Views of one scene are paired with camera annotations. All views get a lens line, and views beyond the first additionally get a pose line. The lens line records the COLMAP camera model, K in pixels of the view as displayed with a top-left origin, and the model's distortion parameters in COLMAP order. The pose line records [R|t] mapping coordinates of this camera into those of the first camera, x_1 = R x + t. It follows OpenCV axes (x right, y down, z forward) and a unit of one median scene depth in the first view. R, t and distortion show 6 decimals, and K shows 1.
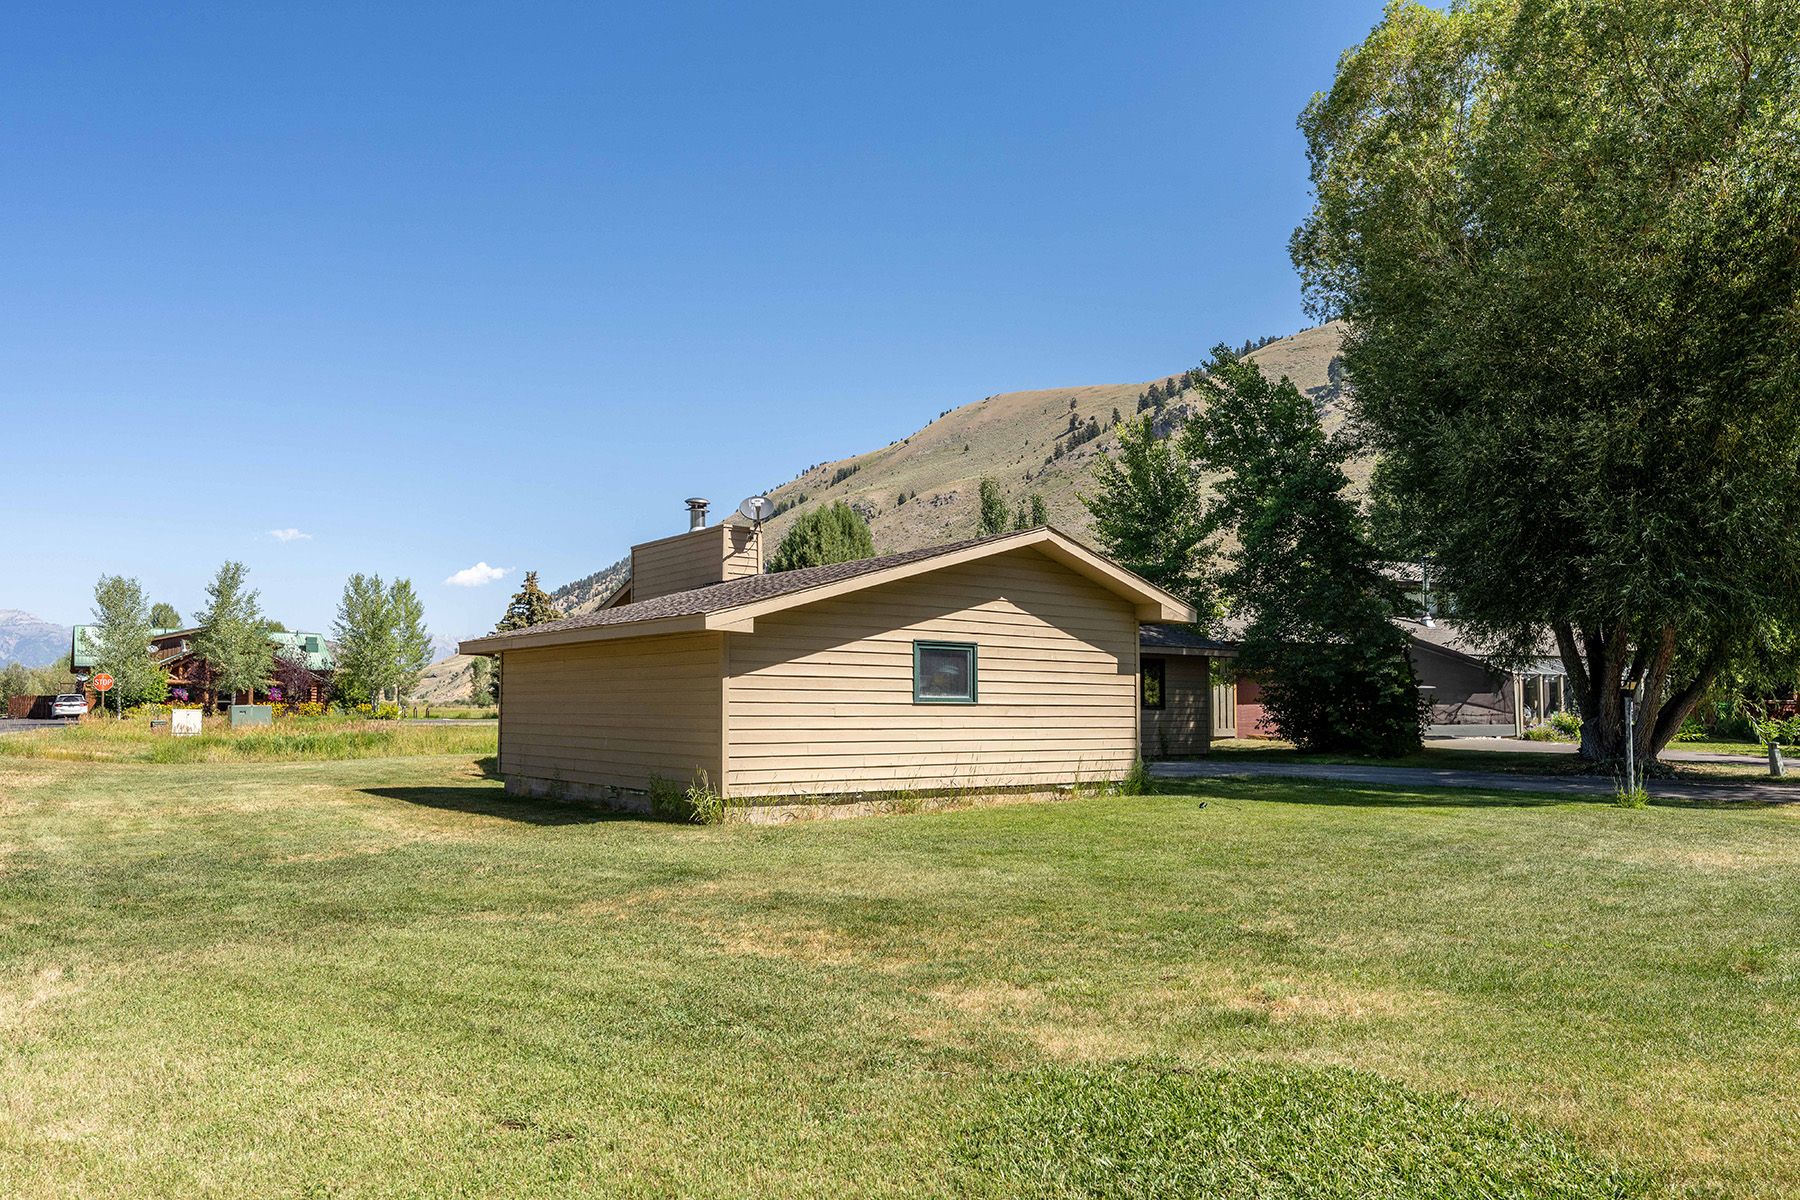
lens RADIAL K [[1234.0, 0, 885.6], [0, 1234.0, 583.3], [0, 0, 1]] dist [0.007113, -0.001773]
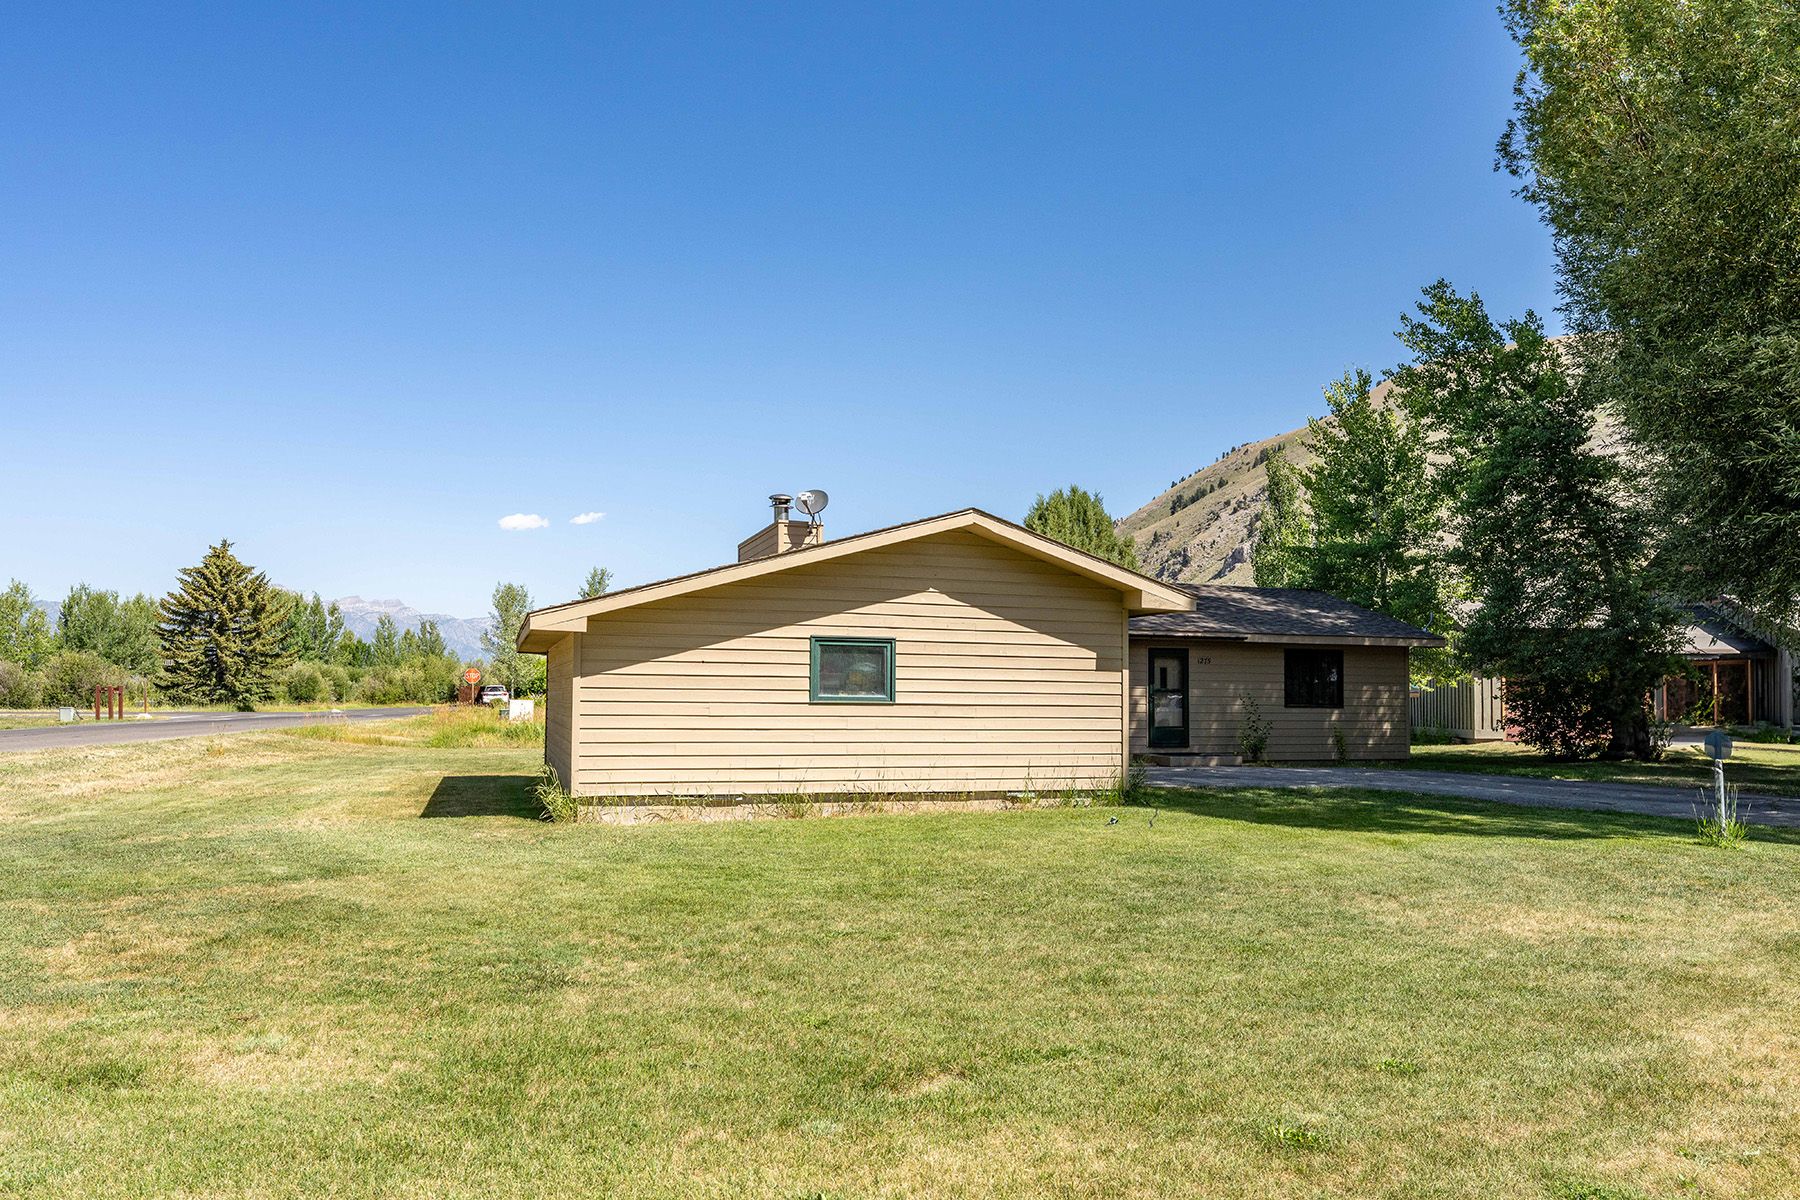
lens RADIAL K [[1234.0, 0, 895.3], [0, 1234.0, 612.7], [0, 0, 1]] dist [0.007113, -0.001773]
pose [[0.943011, -0.017995, -0.332276, 0.372768], [0.028239, 0.999262, 0.026025, 0.004957], [0.331562, -0.033925, 0.942823, 0.120934]]
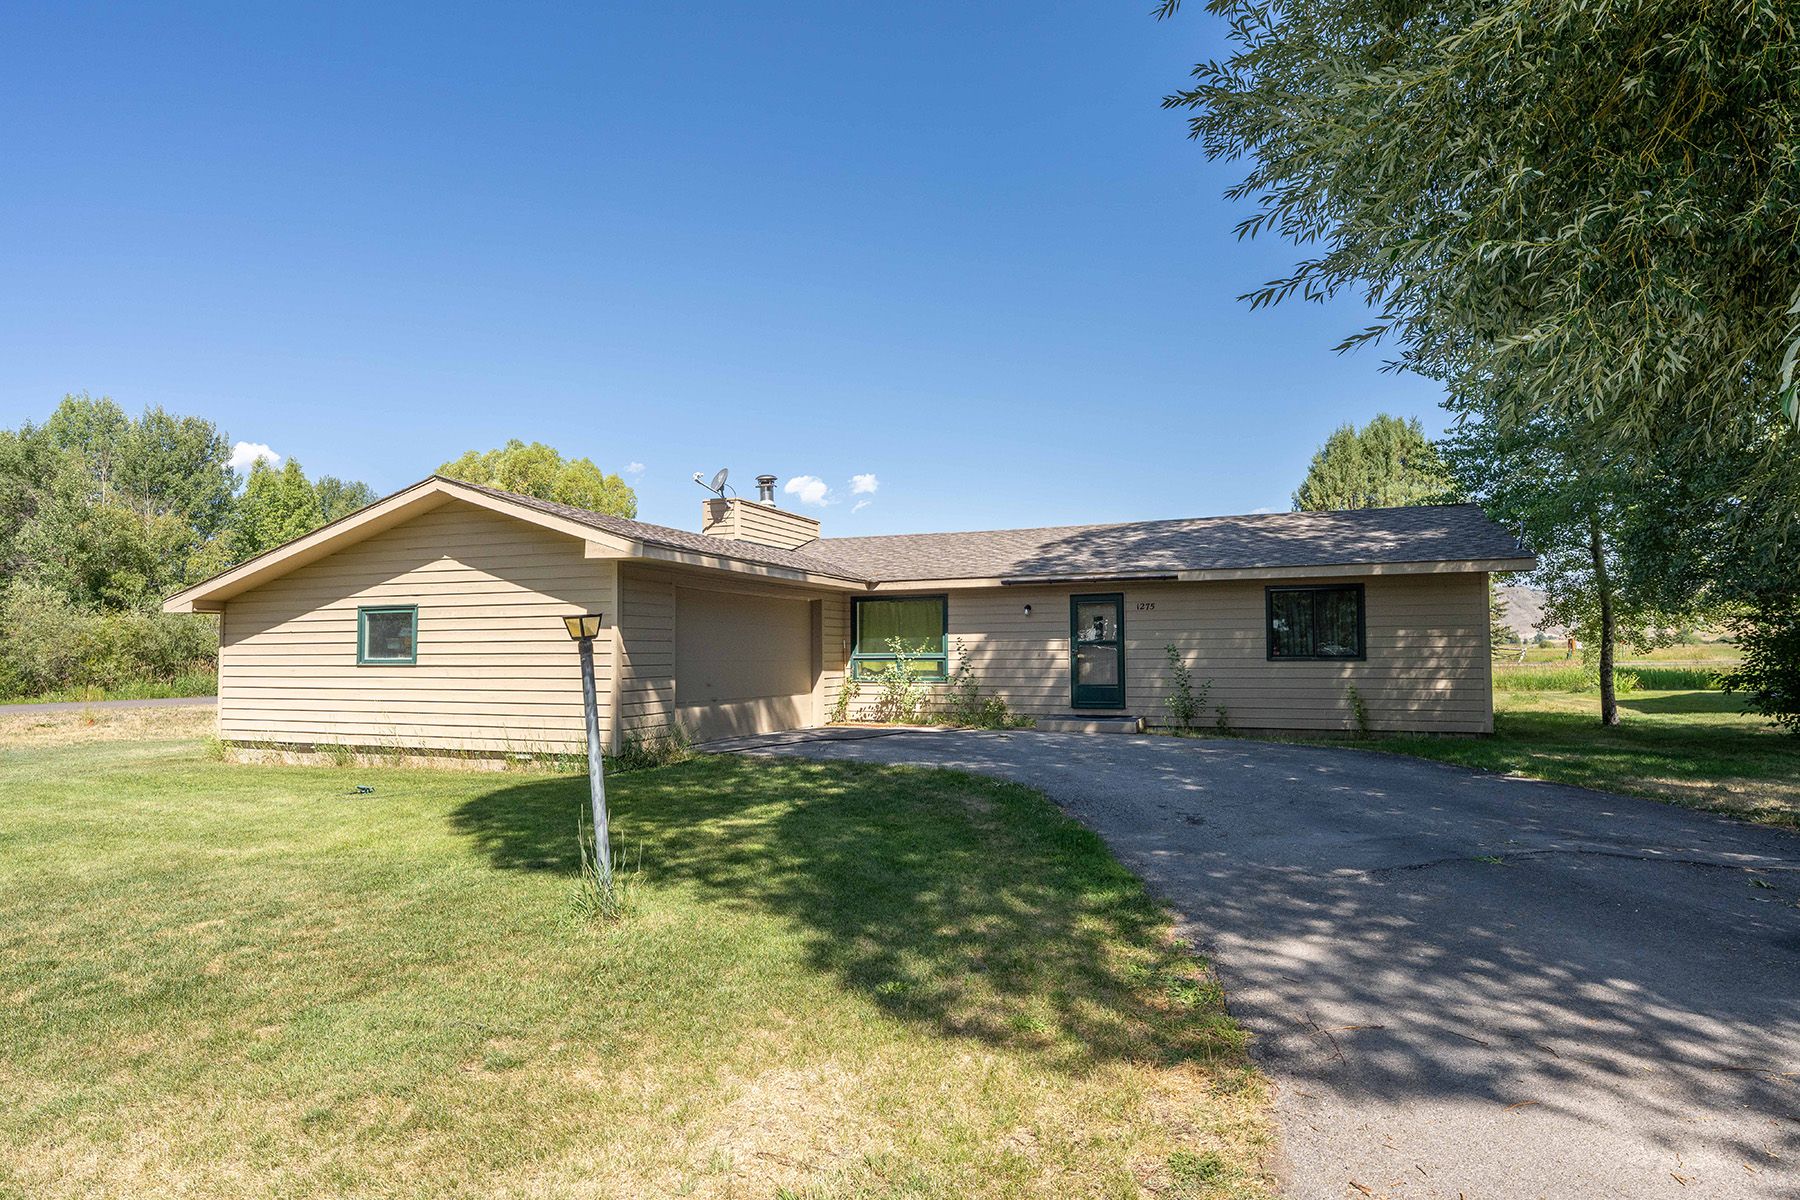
lens RADIAL K [[968.6, 0, 902.0], [0, 968.6, 592.6], [0, 0, 1]] dist [-0.000891, -0.000213]
pose [[0.512317, -0.059258, -0.856750, 0.924243], [0.096264, 0.995292, -0.011277, 0.083079], [0.853384, -0.076696, 0.515609, 0.905765]]
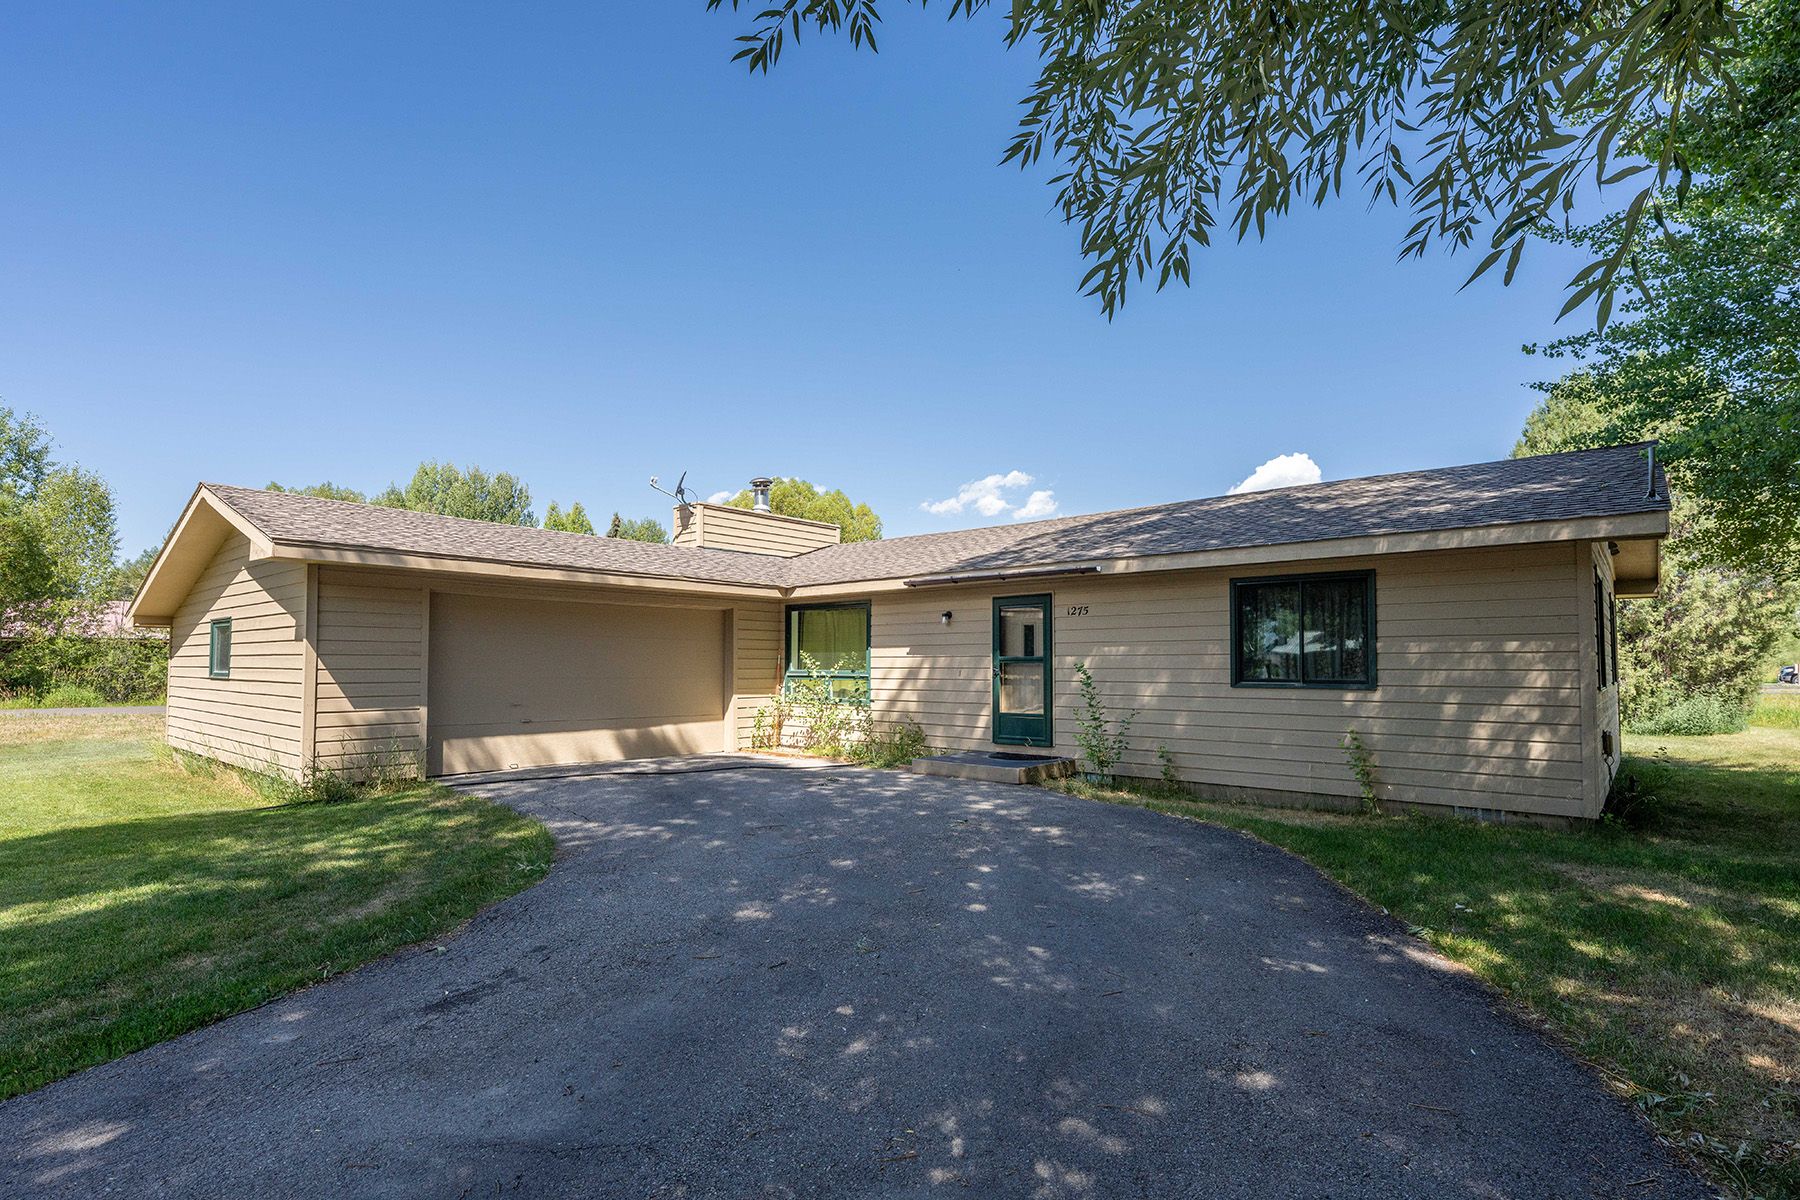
lens RADIAL K [[881.4, 0, 895.5], [0, 881.4, 615.3], [0, 0, 1]] dist [0.003499, 0.000186]
pose [[0.184932, -0.059715, -0.980935, 0.835706], [0.099896, 0.994124, -0.041685, 0.125523], [0.977661, -0.090283, 0.189811, 1.345647]]
